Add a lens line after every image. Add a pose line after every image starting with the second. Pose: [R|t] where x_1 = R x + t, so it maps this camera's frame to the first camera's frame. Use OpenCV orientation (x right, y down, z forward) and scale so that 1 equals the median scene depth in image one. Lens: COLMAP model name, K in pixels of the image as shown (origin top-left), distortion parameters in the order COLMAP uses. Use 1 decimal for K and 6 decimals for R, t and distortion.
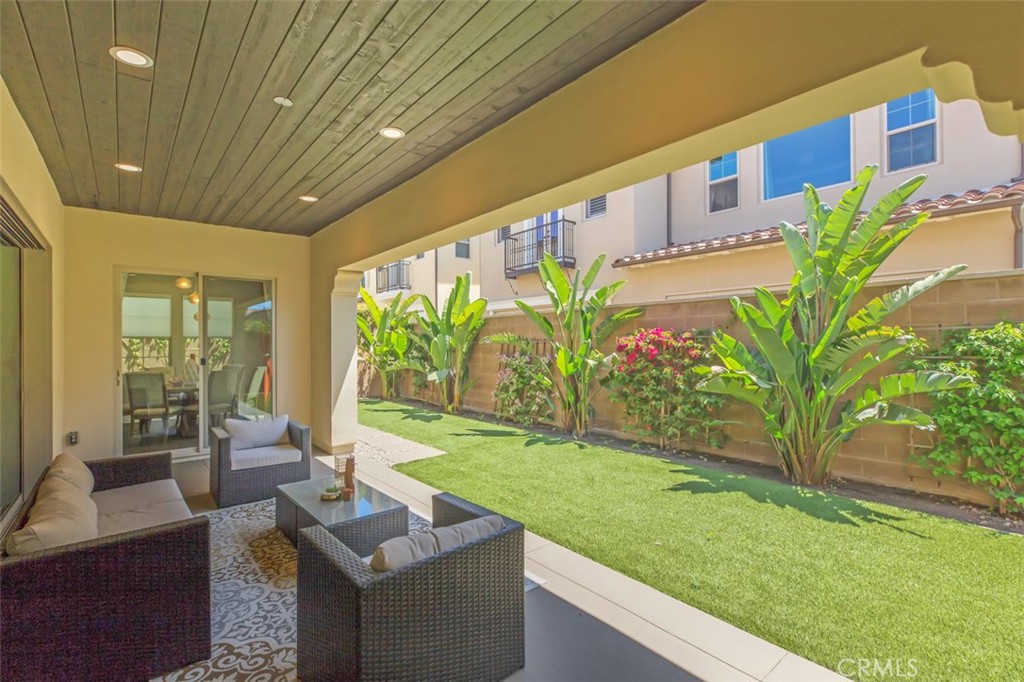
lens RADIAL K [[458.7, 0, 509.1], [0, 458.7, 341.3], [0, 0, 1]] dist [-0.000007, -0.000907]
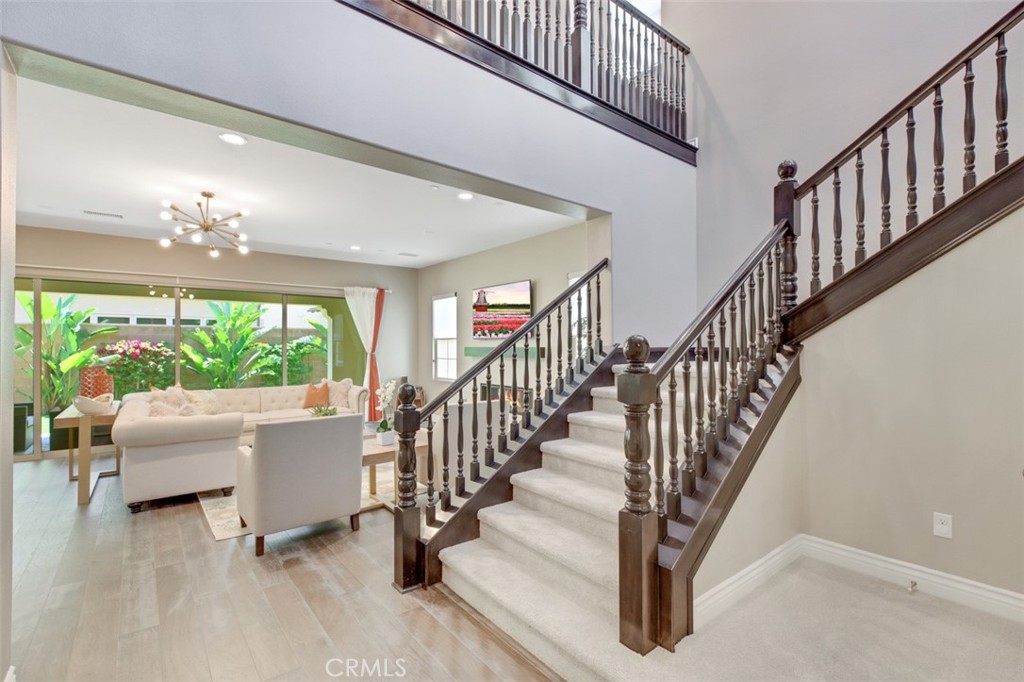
lens RADIAL K [[458.7, 0, 509.1], [0, 458.7, 341.3], [0, 0, 1]] dist [-0.000007, -0.000907]
pose [[0.016551, 0.017588, 0.999708, -1.569280], [-0.003198, 0.999841, -0.017537, 0.002206], [-0.999858, -0.002906, 0.016605, -0.513962]]
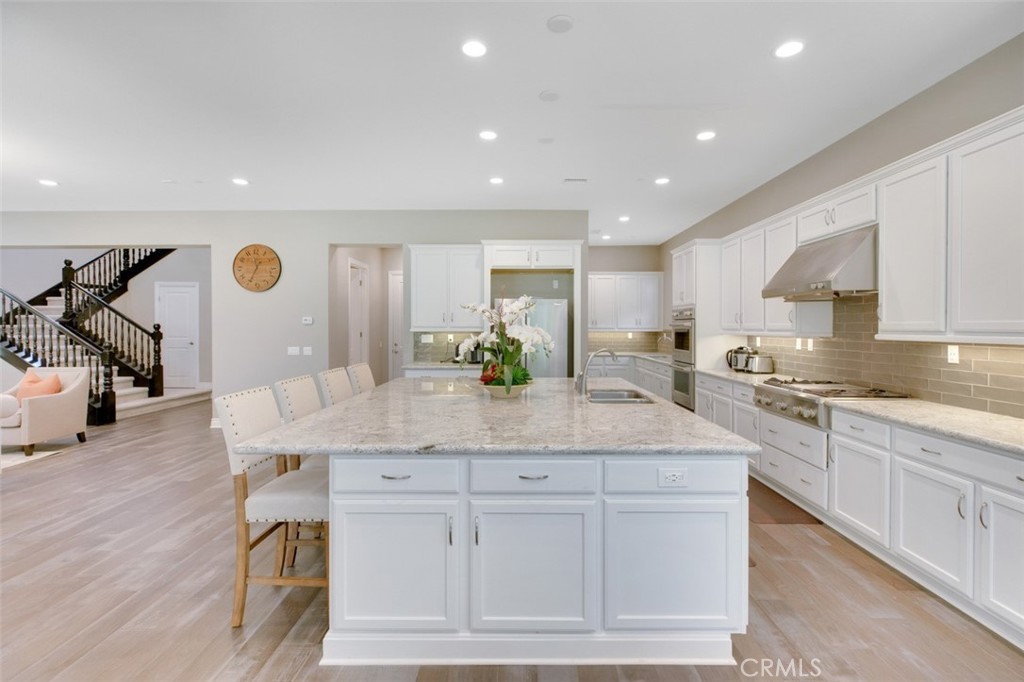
lens RADIAL K [[460.4, 0, 518.1], [0, 460.4, 331.1], [0, 0, 1]] dist [0.023304, -0.015610]
pose [[-0.645514, 0.014122, -0.763618, -0.897473], [0.009119, 0.999900, 0.010783, 0.011561], [0.763694, -0.000003, -0.645578, 1.073090]]
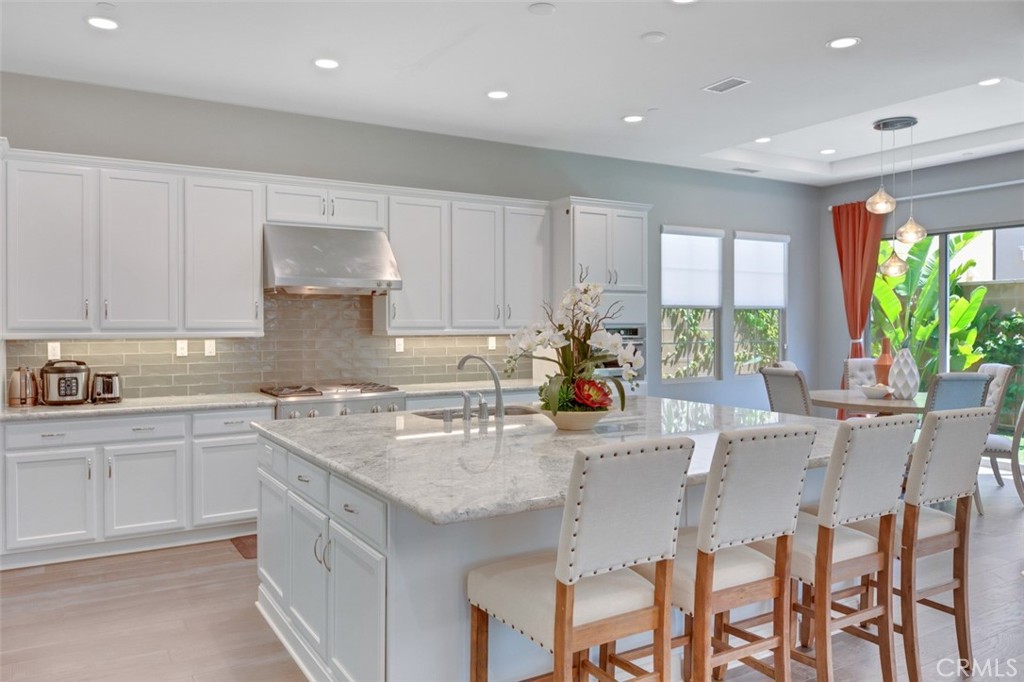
lens RADIAL K [[765.6, 0, 516.0], [0, 765.6, 323.1], [0, 0, 1]] dist [0.017597, 0.000199]
pose [[0.989137, 0.007539, -0.146800, -1.257344], [-0.006229, 0.999937, 0.009381, 0.004764], [0.146862, -0.008364, 0.989122, 0.096361]]
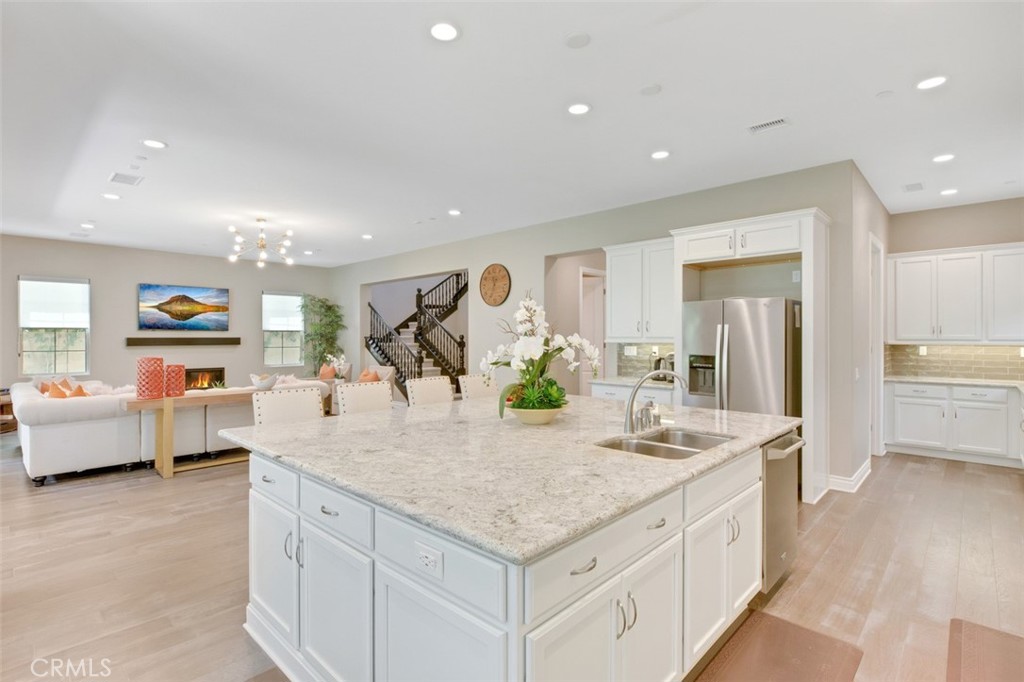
lens RADIAL K [[490.4, 0, 511.3], [0, 490.4, 339.8], [0, 0, 1]] dist [0.001395, -0.000701]
pose [[-0.993029, 0.009549, -0.117486, -1.219801], [0.009455, 0.999954, 0.001358, 0.012182], [0.117494, 0.000238, -0.993074, 1.186987]]
